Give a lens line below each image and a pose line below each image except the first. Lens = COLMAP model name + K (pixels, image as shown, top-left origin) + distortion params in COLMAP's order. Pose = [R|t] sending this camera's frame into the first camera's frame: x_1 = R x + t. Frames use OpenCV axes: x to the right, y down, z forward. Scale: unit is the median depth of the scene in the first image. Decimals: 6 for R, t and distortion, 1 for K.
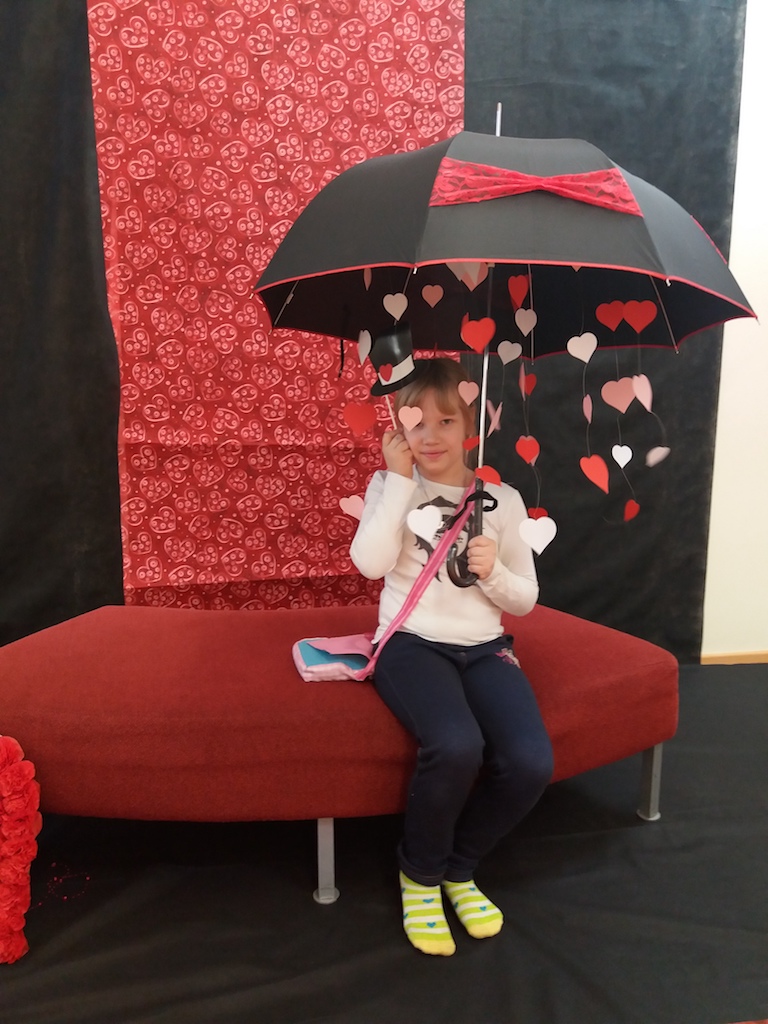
lens RADIAL K [[945.5, 0, 391.5], [0, 945.5, 534.2], [0, 0, 1]] dist [0.047947, -0.142592]
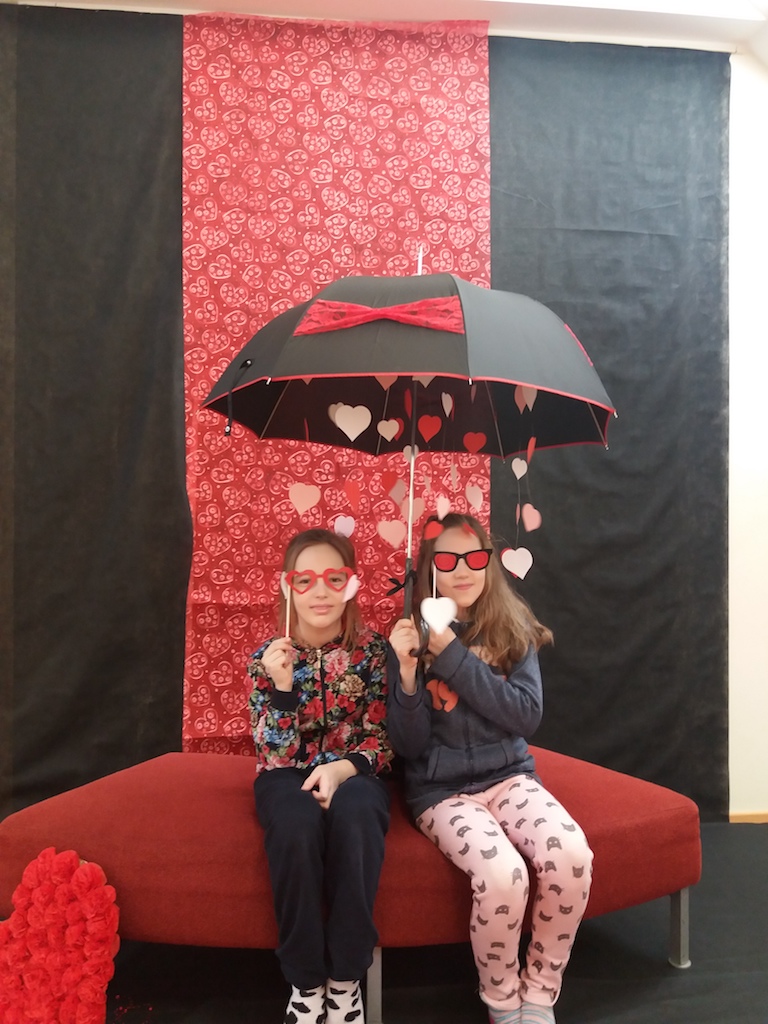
lens RADIAL K [[945.5, 0, 385.1], [0, 945.5, 485.7], [0, 0, 1]] dist [0.047947, -0.142592]
pose [[0.999242, 0.000411, -0.038935, -0.010176], [-0.009056, 0.974975, -0.222130, 0.015863], [0.037870, 0.222314, 0.974239, -0.120739]]
